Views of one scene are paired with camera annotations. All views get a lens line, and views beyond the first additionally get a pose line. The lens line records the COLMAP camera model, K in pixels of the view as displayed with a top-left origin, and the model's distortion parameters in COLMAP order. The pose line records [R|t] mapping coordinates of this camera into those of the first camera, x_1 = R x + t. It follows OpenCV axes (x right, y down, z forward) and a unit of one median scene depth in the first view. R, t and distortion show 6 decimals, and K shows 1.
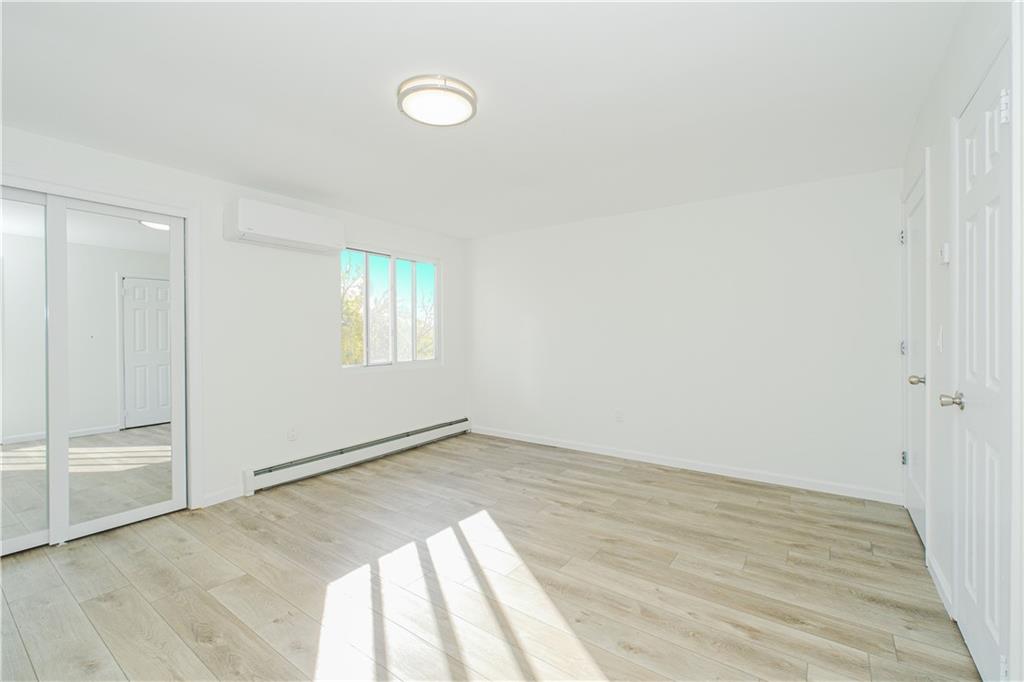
lens RADIAL K [[433.5, 0, 515.4], [0, 433.5, 338.7], [0, 0, 1]] dist [-0.000717, 0.000129]
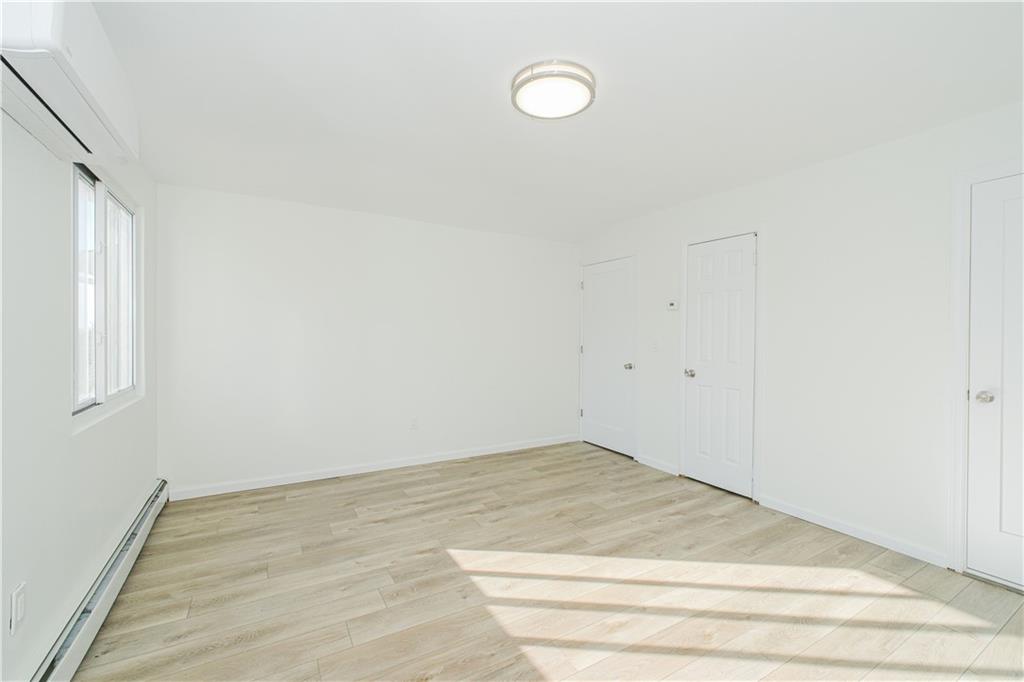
lens RADIAL K [[433.5, 0, 515.4], [0, 433.5, 338.7], [0, 0, 1]] dist [-0.000717, 0.000129]
pose [[0.413117, -0.000301, 0.910678, -0.791652], [0.005643, 0.999982, -0.002229, -0.018044], [-0.910660, 0.006059, 0.413111, 0.521925]]
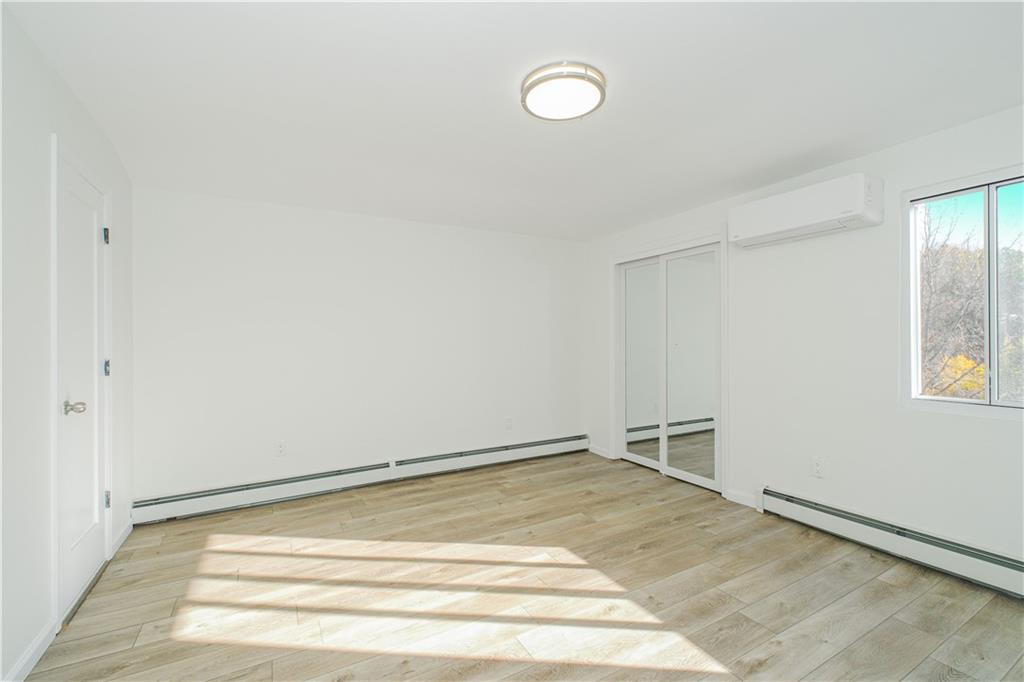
lens RADIAL K [[458.8, 0, 512.0], [0, 458.8, 341.0], [0, 0, 1]] dist [-0.000423, -0.000224]
pose [[-0.438324, 0.010518, -0.898756, 0.561620], [-0.004495, 0.999893, 0.013894, -0.027262], [0.898806, 0.010130, -0.438230, 1.003281]]
